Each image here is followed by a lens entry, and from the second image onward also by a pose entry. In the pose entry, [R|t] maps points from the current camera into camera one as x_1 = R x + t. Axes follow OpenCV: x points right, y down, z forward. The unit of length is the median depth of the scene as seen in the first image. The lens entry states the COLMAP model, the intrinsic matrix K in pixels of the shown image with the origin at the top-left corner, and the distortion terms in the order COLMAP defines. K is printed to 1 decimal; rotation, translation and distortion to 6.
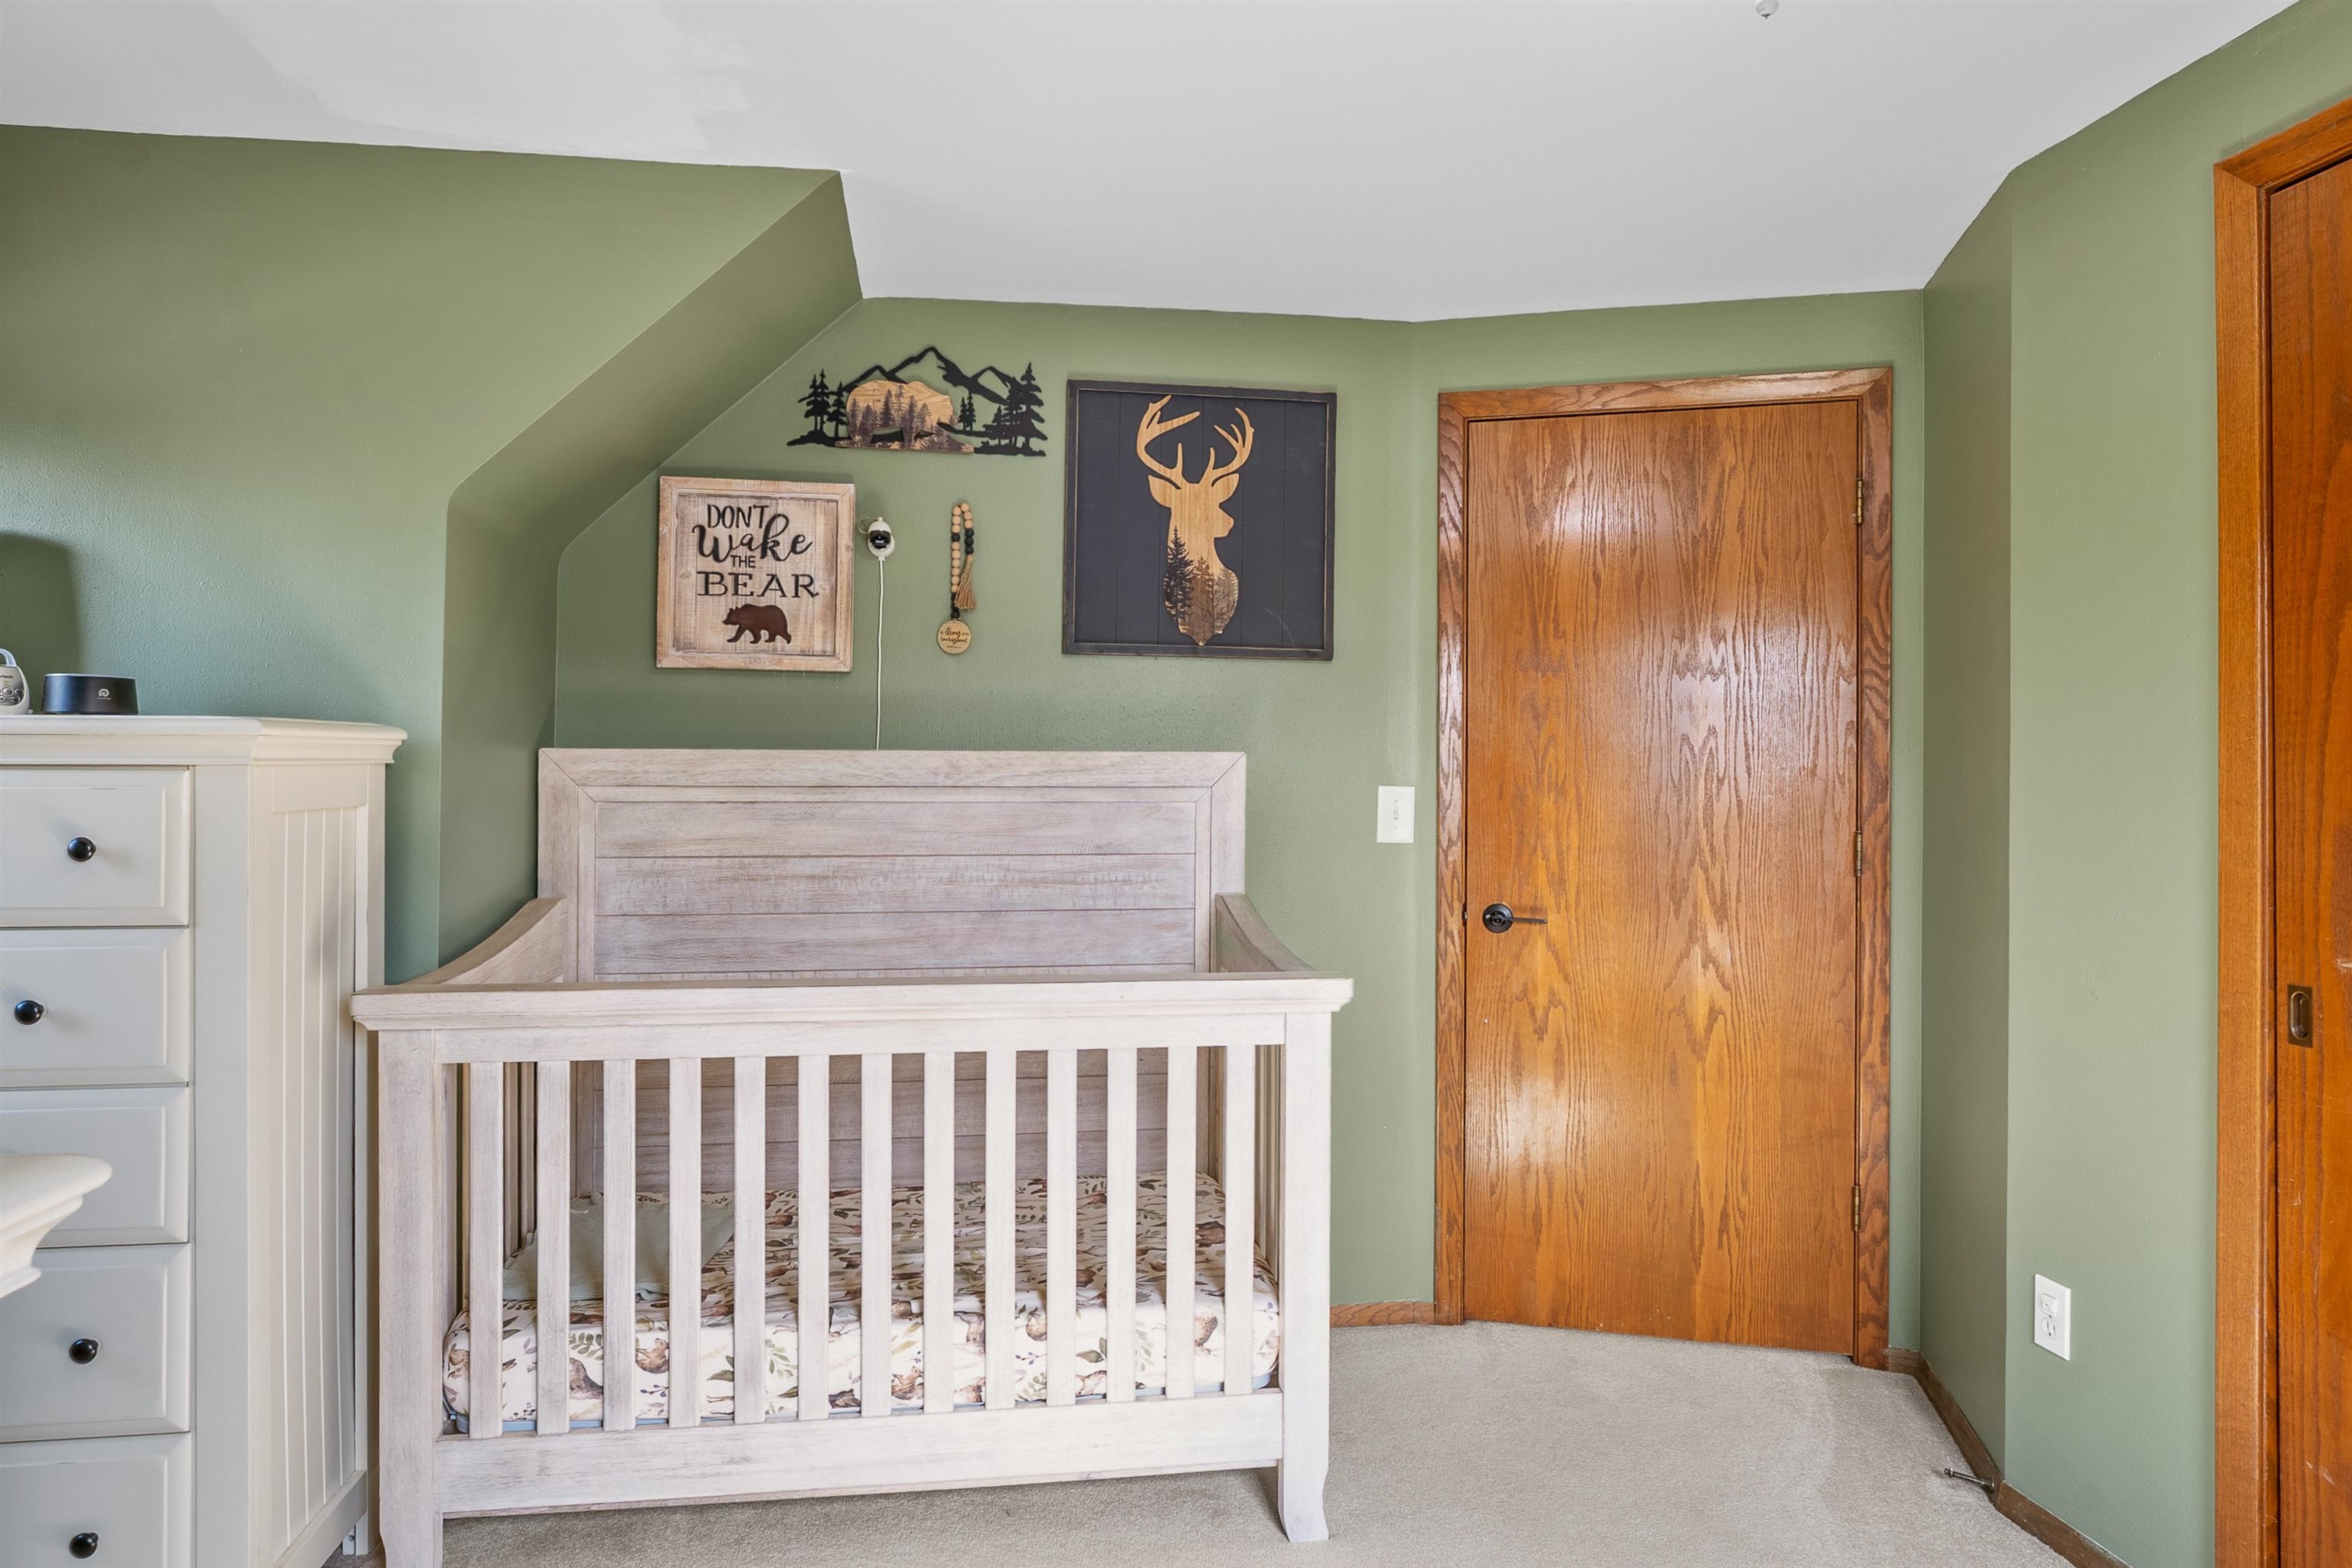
lens RADIAL K [[1370.5, 0, 1176.0], [0, 1370.5, 784.0], [0, 0, 1]] dist [-0.003491, -0.000675]
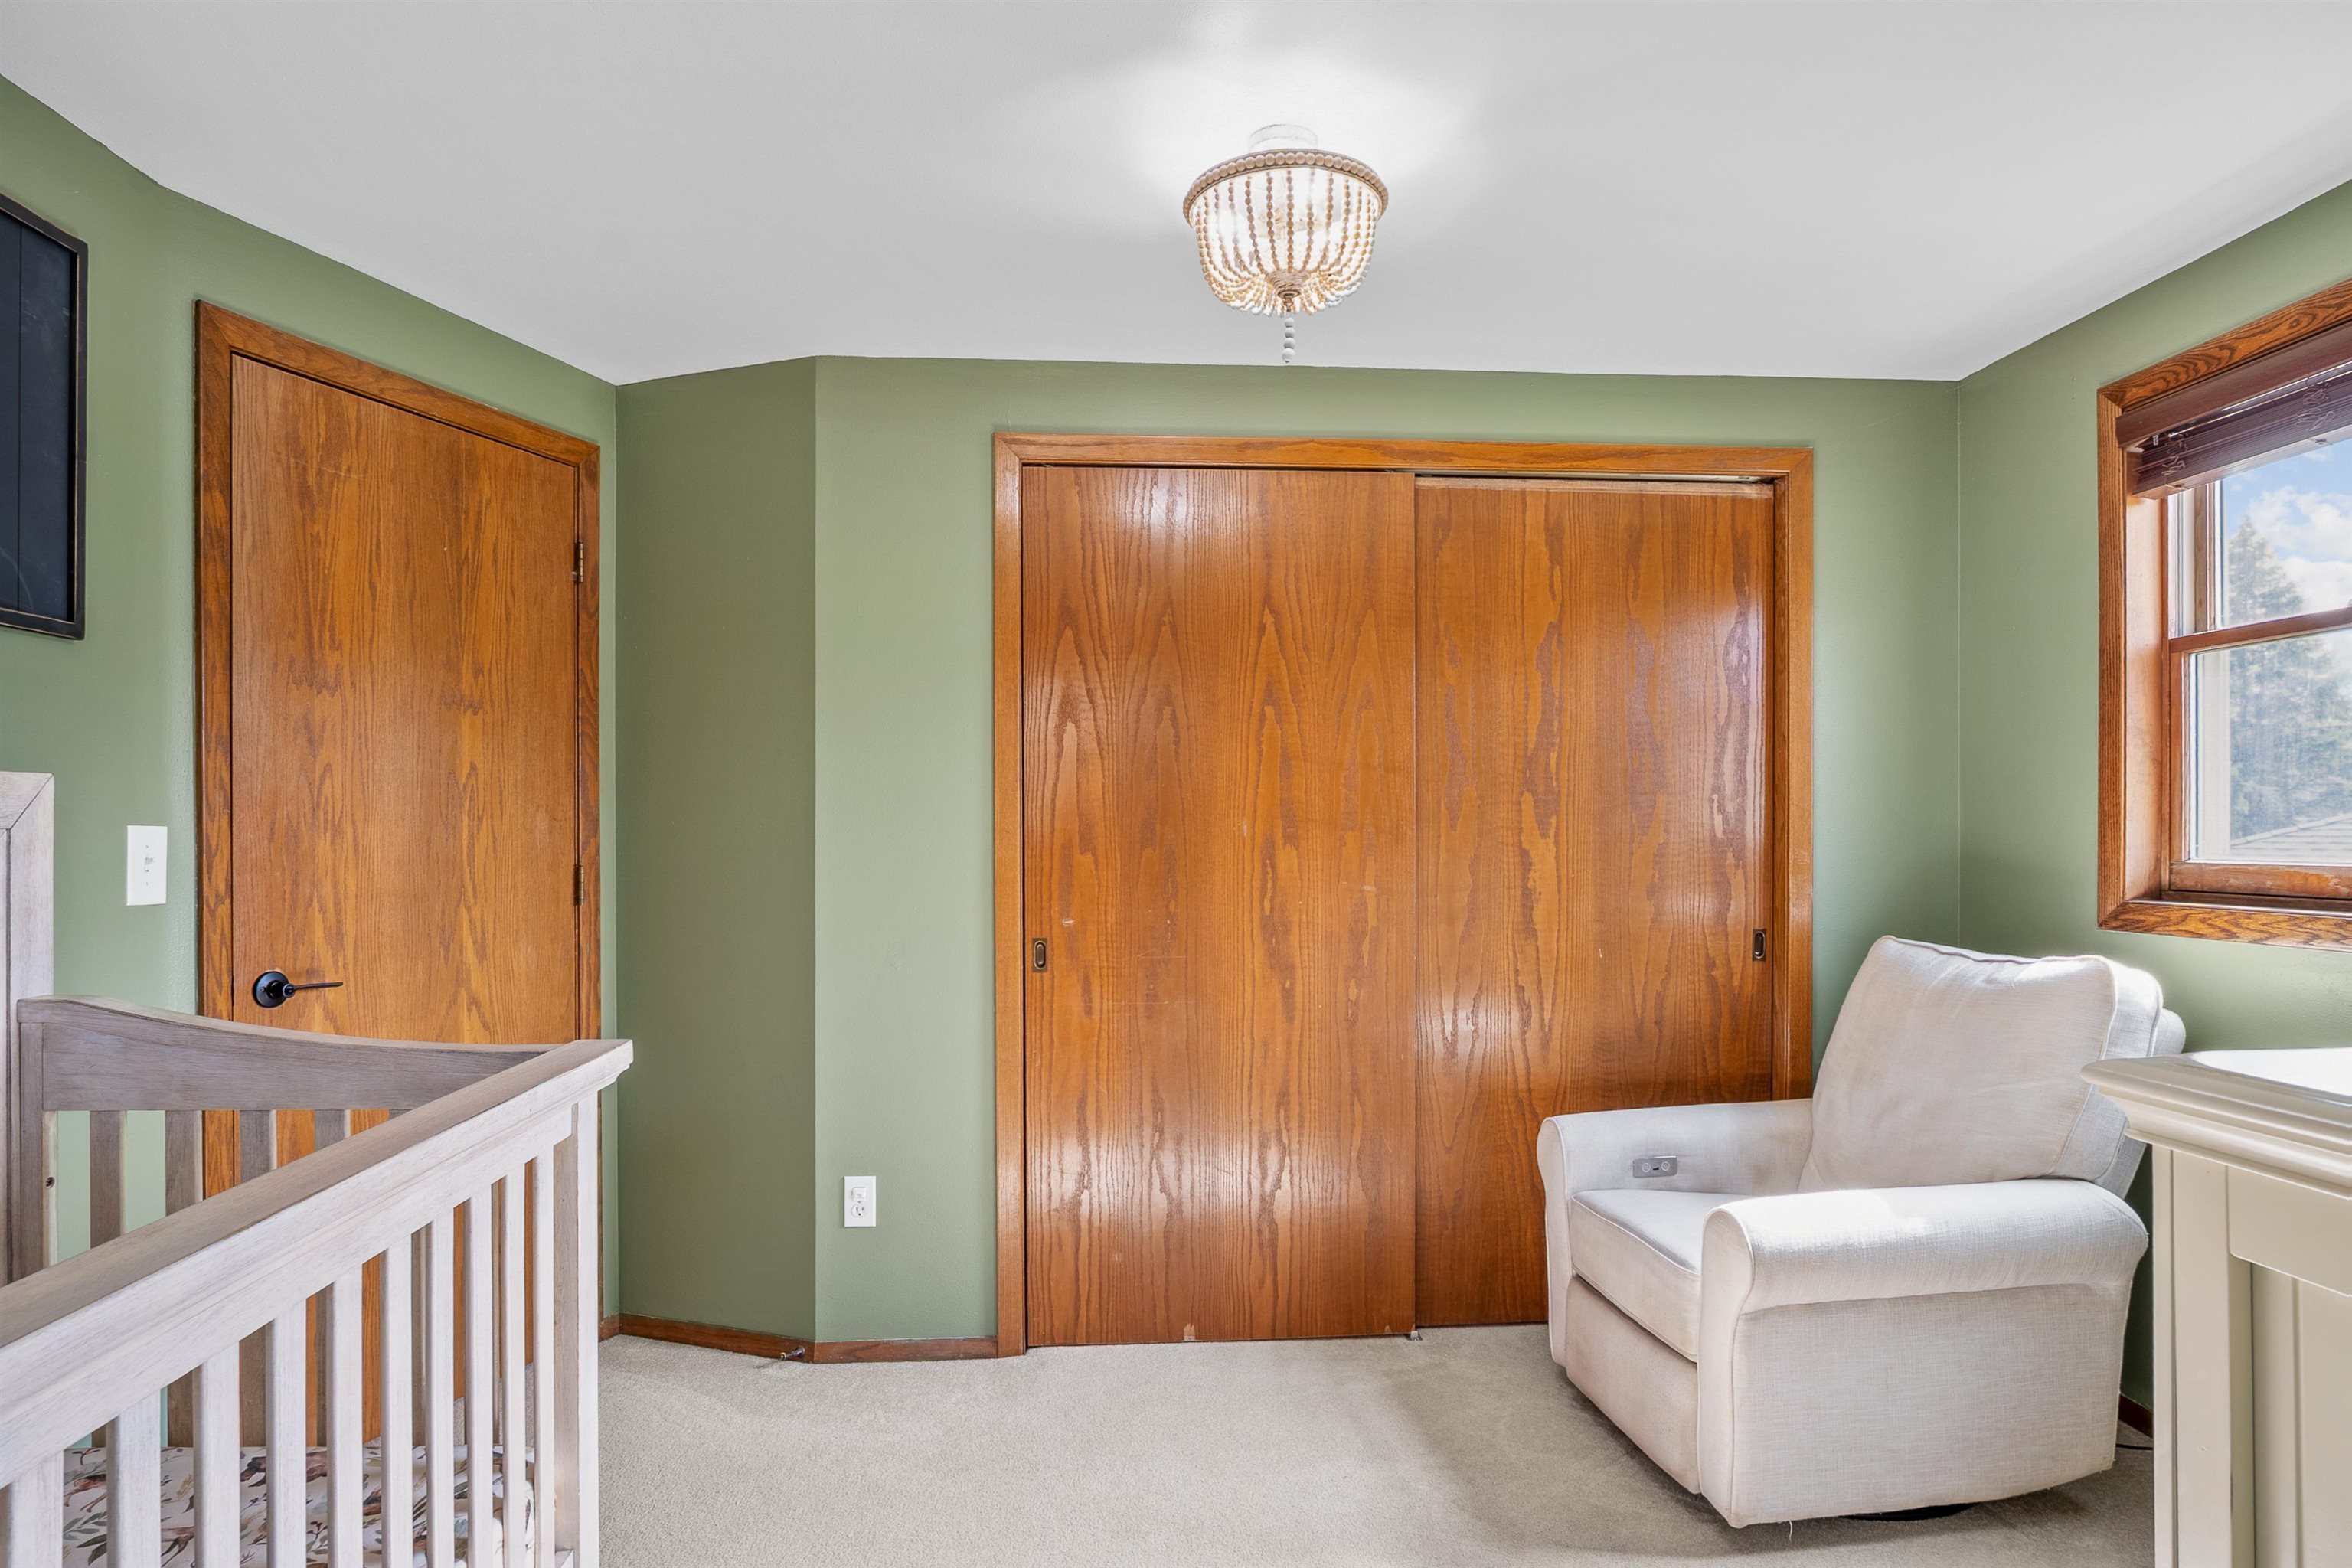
lens RADIAL K [[1376.4, 0, 1173.2], [0, 1376.4, 863.1], [0, 0, 1]] dist [0.003014, 0.000284]
pose [[0.085543, -0.032621, 0.995800, -0.530701], [0.001989, 0.999467, 0.032570, -0.001271], [-0.996332, -0.000806, 0.085563, 0.411446]]
